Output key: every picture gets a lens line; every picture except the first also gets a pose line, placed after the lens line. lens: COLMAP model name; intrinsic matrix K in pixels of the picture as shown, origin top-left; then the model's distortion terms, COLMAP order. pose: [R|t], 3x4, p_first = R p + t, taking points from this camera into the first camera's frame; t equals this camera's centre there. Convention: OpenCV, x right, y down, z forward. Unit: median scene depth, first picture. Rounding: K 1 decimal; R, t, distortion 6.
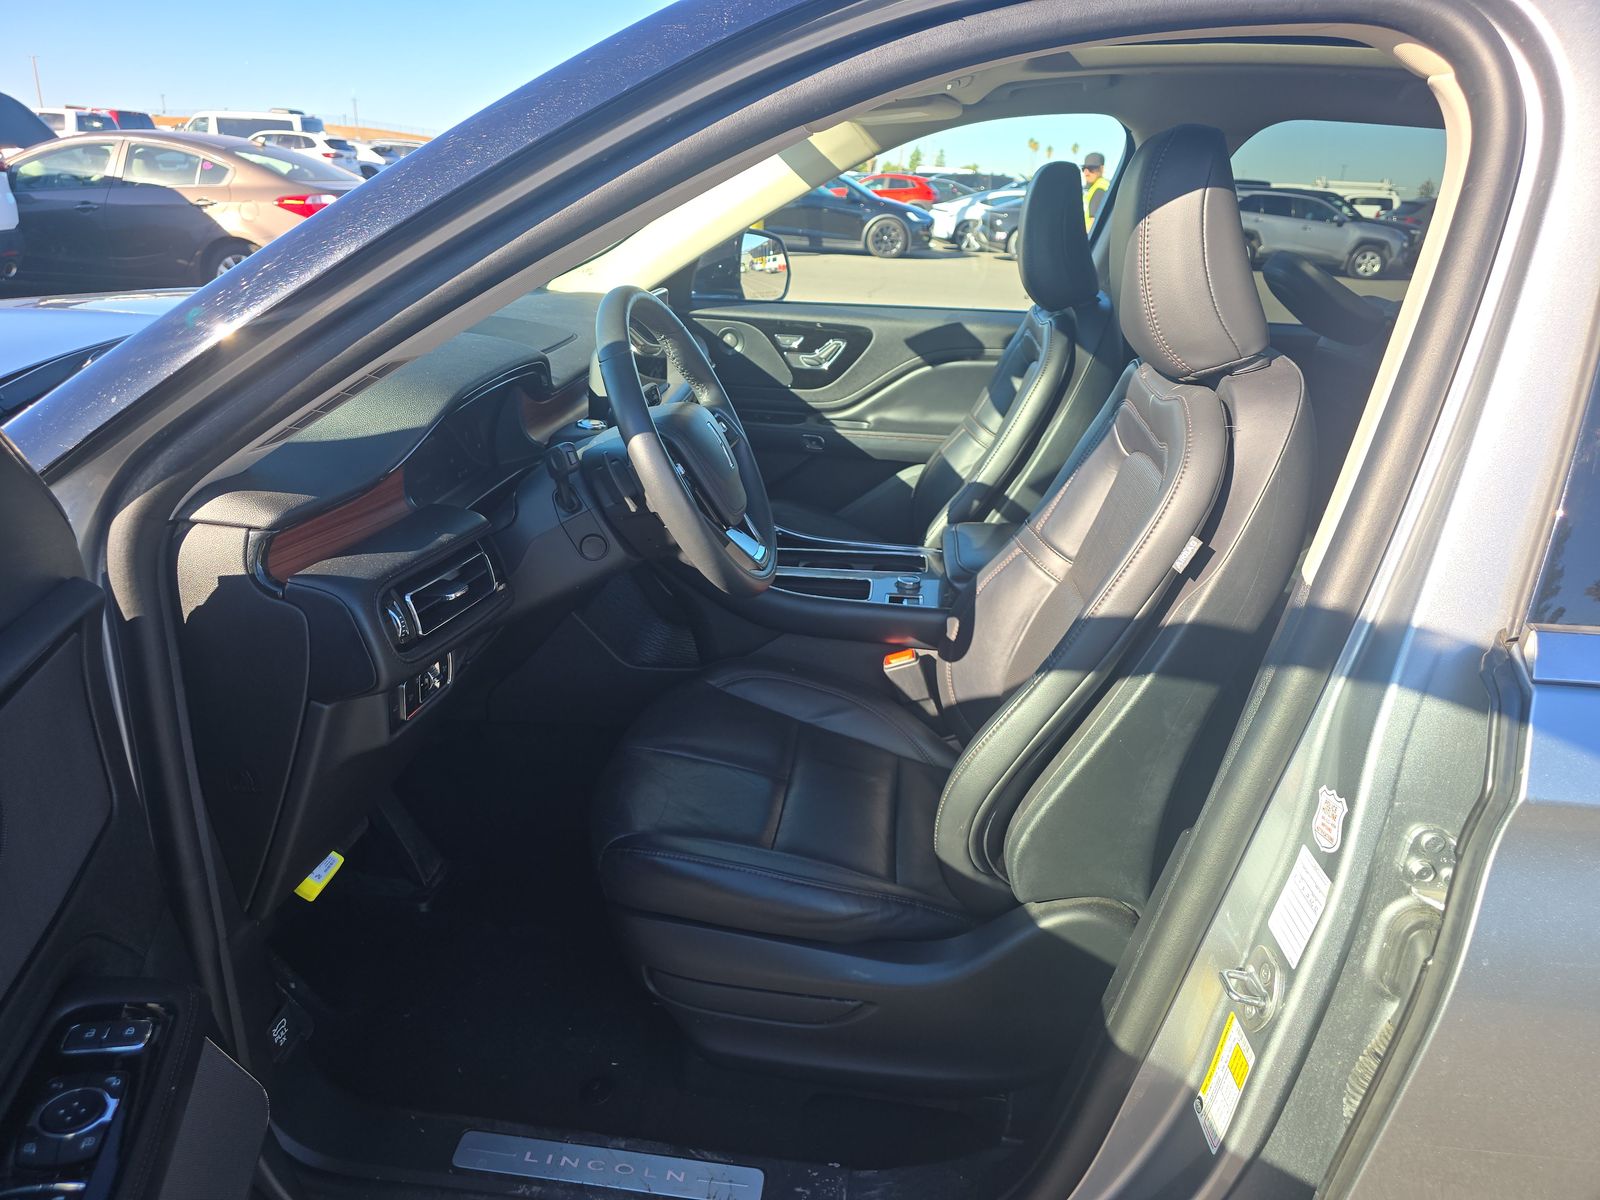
lens RADIAL K [[1070.3, 0, 806.9], [0, 1070.3, 593.6], [0, 0, 1]] dist [0.001284, -0.005521]
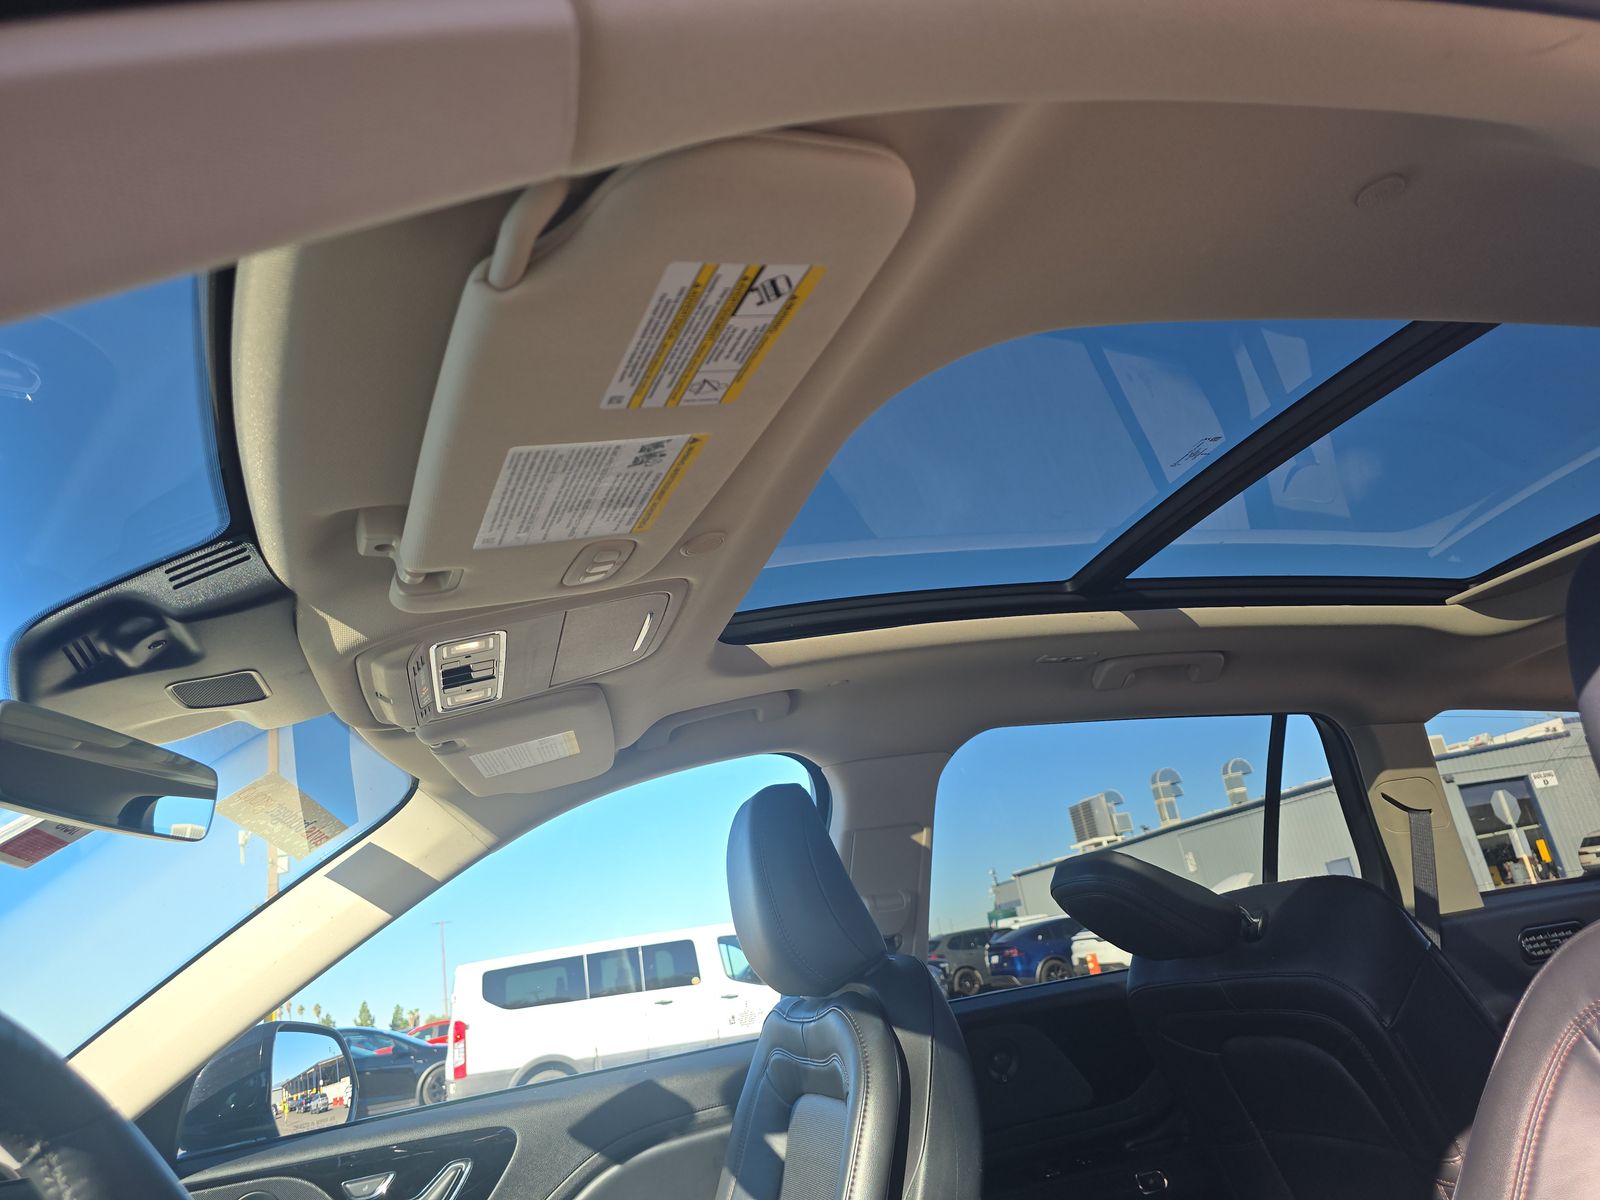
lens RADIAL K [[1070.3, 0, 803.6], [0, 1070.3, 594.6], [0, 0, 1]] dist [0.001284, -0.005521]
pose [[0.907353, -0.059623, 0.416121, -0.024889], [0.321847, 0.735313, -0.596430, -0.051982], [-0.270418, 0.675099, 0.686378, 0.328327]]
